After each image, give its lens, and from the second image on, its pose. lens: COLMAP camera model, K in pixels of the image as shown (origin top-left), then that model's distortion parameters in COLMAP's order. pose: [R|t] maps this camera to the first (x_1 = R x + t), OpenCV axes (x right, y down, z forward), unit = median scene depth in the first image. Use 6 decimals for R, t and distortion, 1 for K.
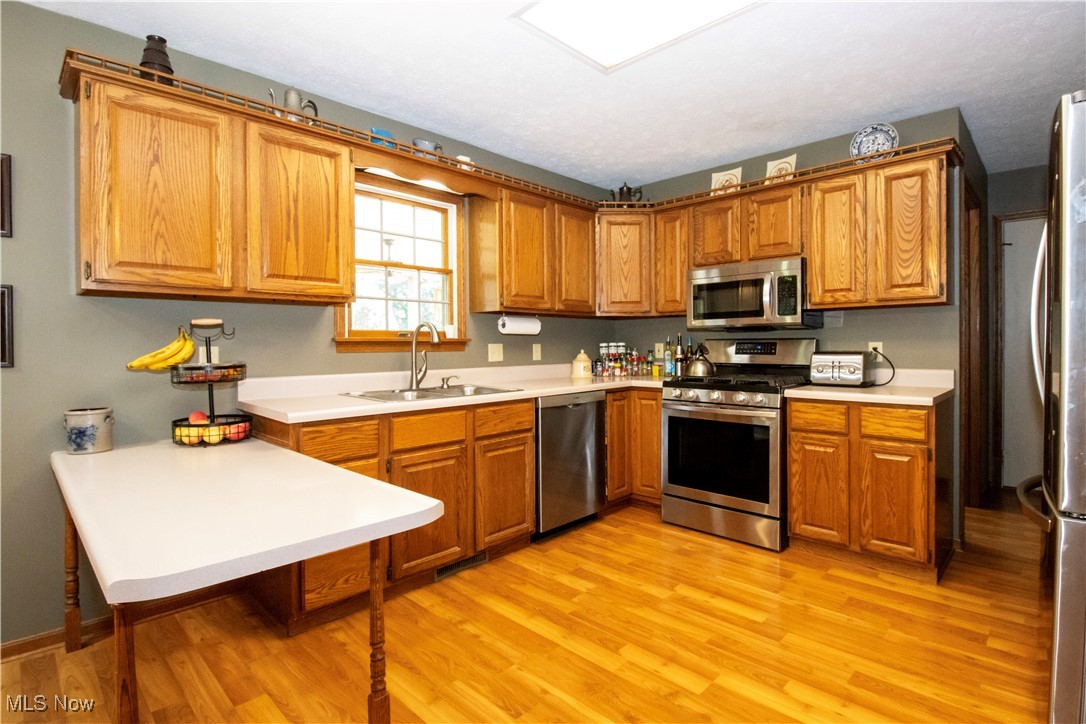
lens RADIAL K [[506.2, 0, 545.3], [0, 506.2, 356.5], [0, 0, 1]] dist [-0.016431, -0.002619]
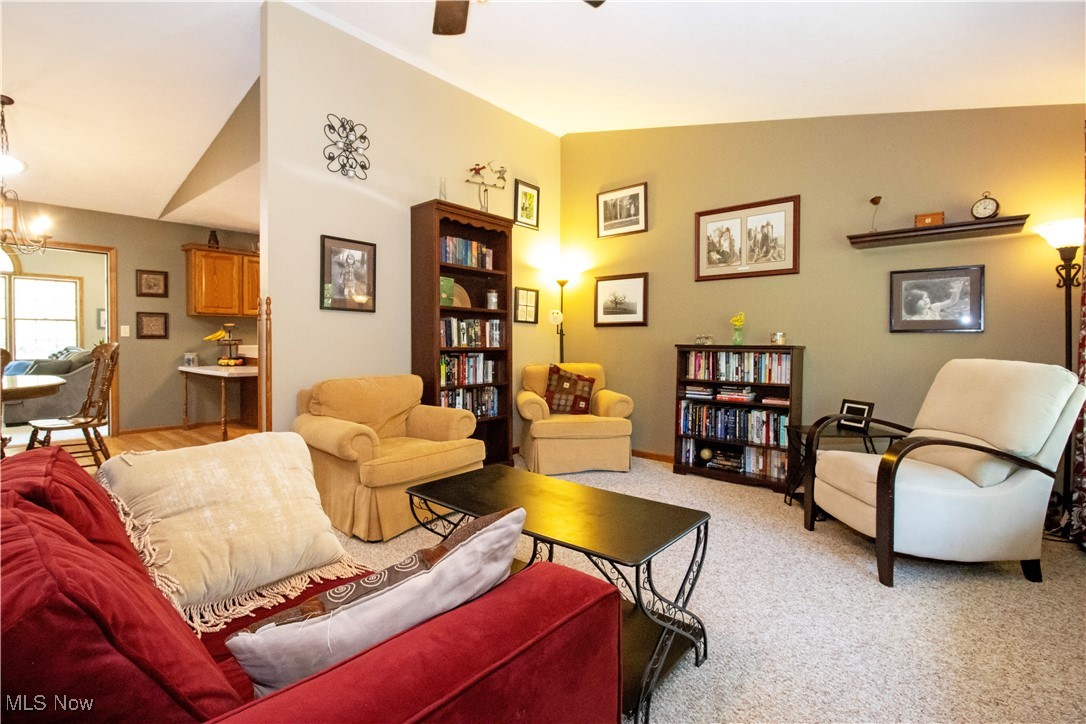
lens RADIAL K [[506.2, 0, 542.9], [0, 506.2, 360.7], [0, 0, 1]] dist [-0.016431, -0.002619]
pose [[0.999187, 0.012950, 0.038186, 0.761757], [-0.013419, 0.999837, 0.012051, 0.058400], [-0.038024, -0.012553, 0.999198, -1.460179]]
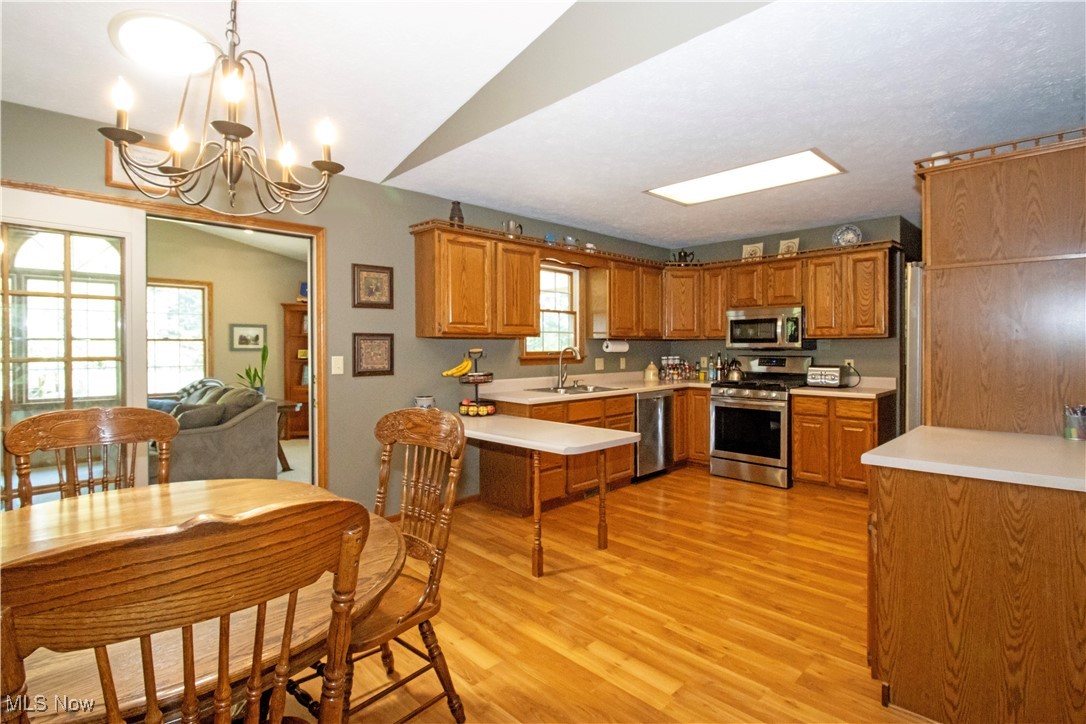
lens RADIAL K [[506.2, 0, 540.8], [0, 506.2, 355.2], [0, 0, 1]] dist [-0.016431, -0.002619]
pose [[0.999535, 0.004814, -0.030098, -0.272685], [-0.004970, 0.999975, -0.005125, -0.030880], [0.030072, 0.005272, 0.999534, -0.631286]]
